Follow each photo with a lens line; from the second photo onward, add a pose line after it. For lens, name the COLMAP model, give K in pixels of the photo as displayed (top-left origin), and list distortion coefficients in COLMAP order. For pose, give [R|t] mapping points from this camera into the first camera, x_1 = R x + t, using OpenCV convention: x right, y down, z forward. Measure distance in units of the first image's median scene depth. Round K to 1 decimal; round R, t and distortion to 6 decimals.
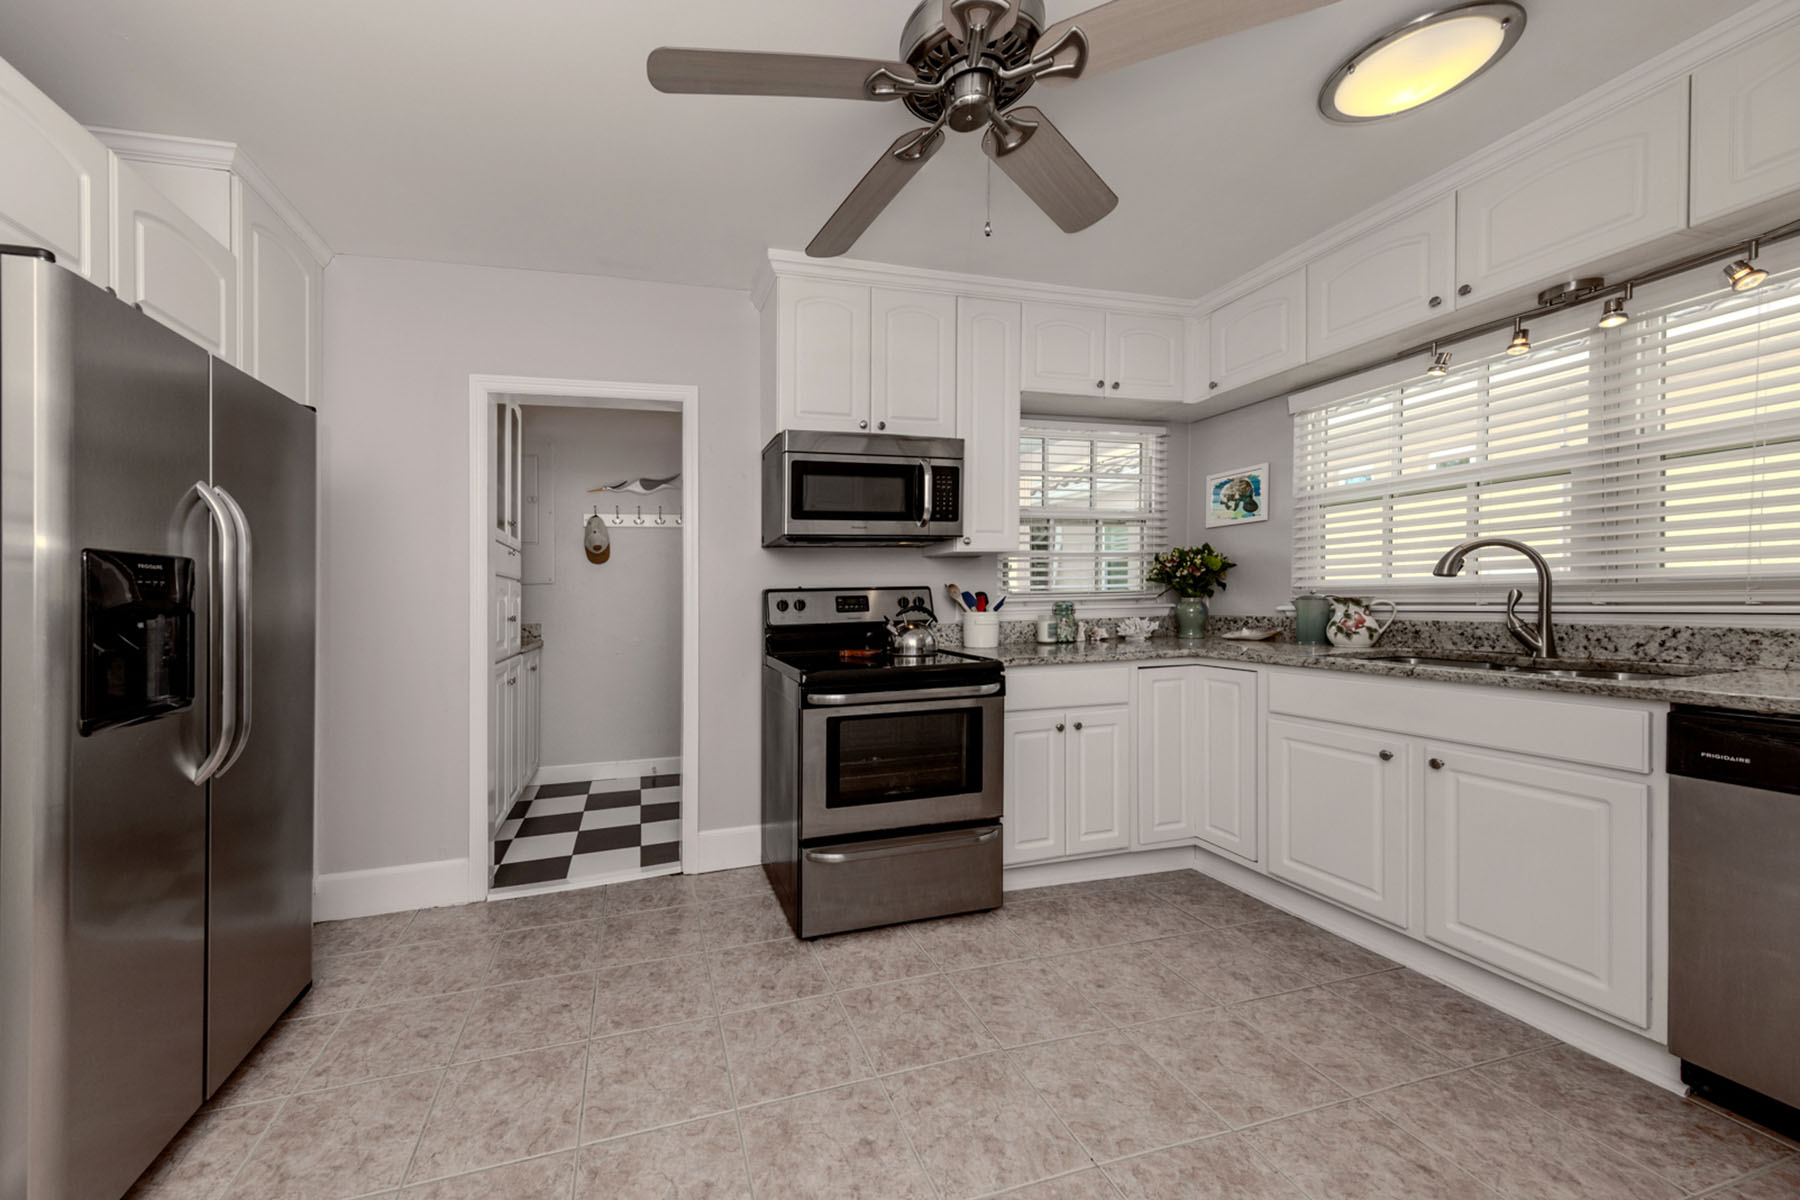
lens RADIAL K [[657.4, 0, 889.3], [0, 657.4, 599.1], [0, 0, 1]] dist [0.010043, -0.000258]
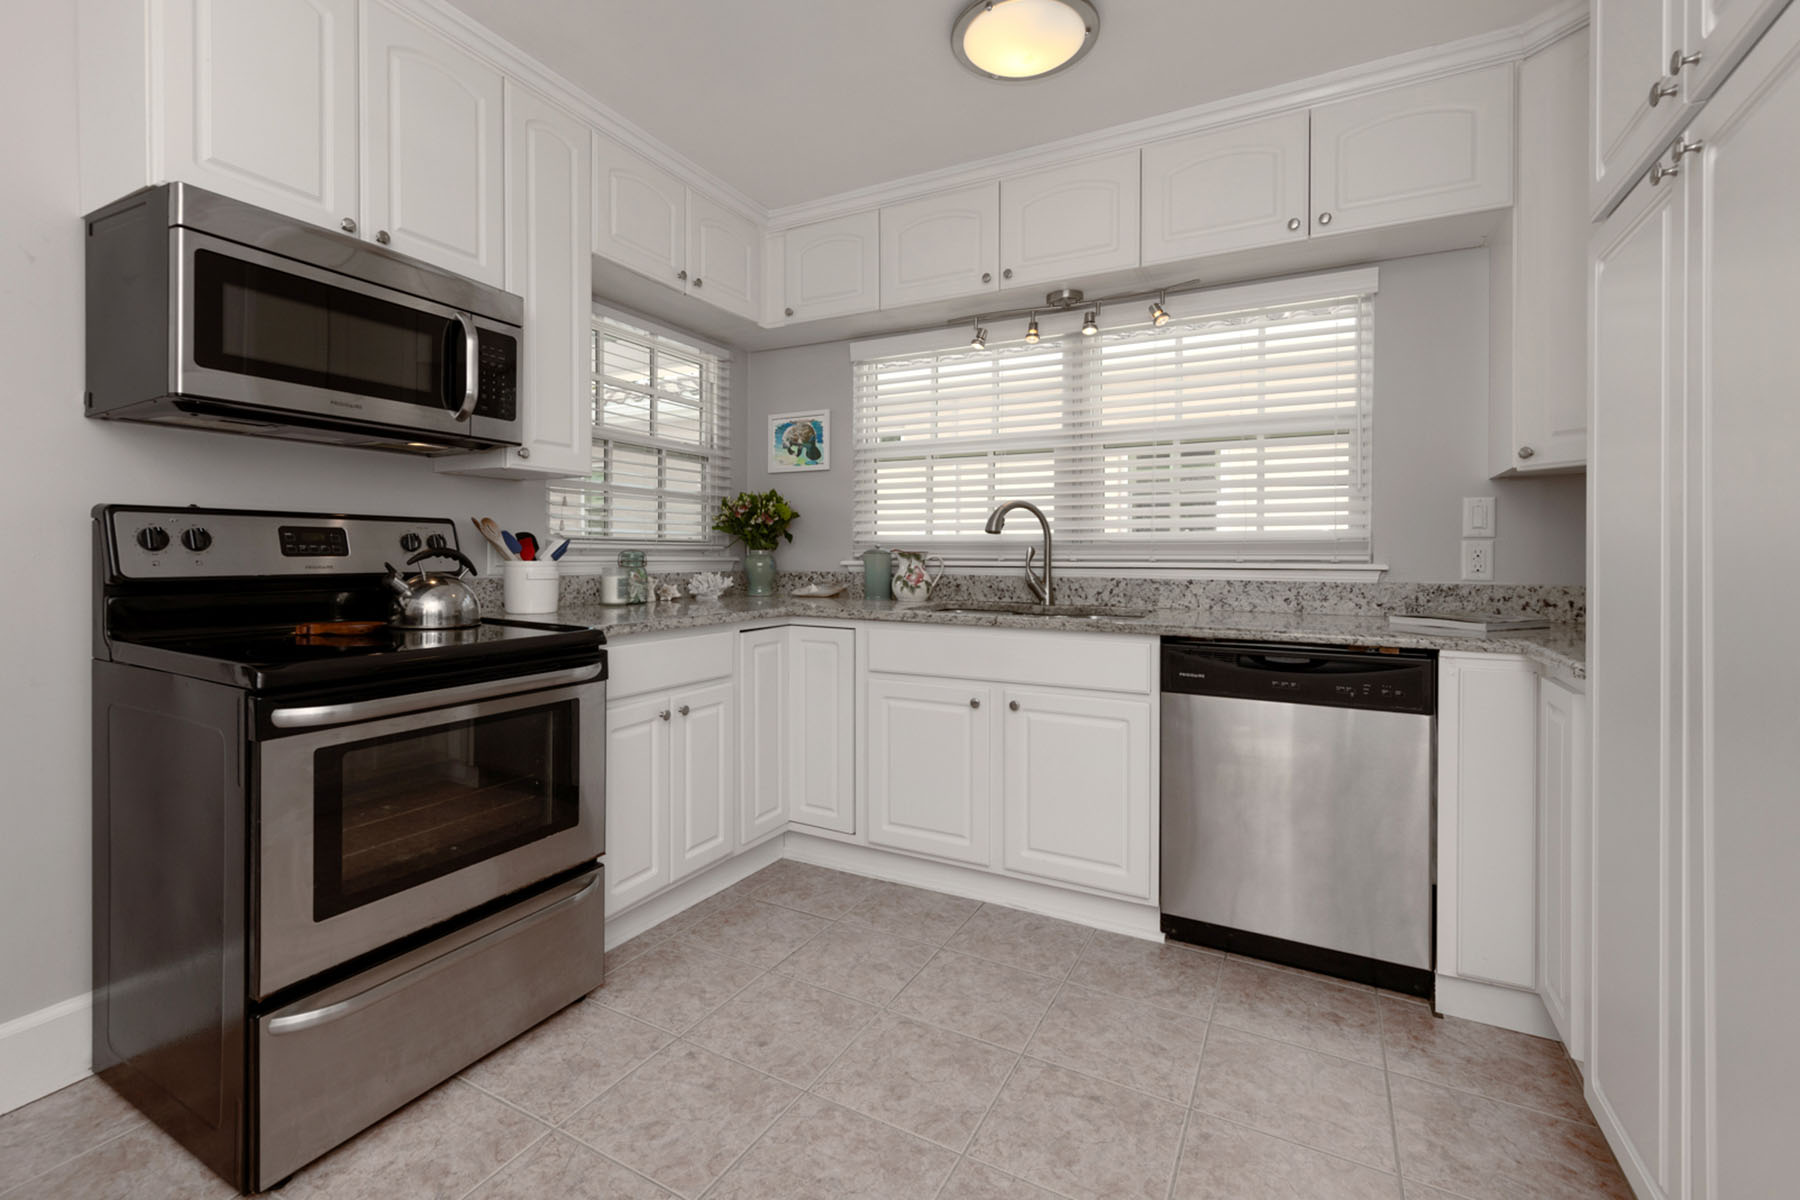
lens RADIAL K [[763.3, 0, 903.8], [0, 763.3, 571.4], [0, 0, 1]] dist [0.017336, -0.005873]
pose [[0.751862, 0.003384, 0.659311, -0.107870], [-0.015834, 0.999791, 0.012924, 0.015744], [-0.659130, -0.020157, 0.751759, 0.166752]]
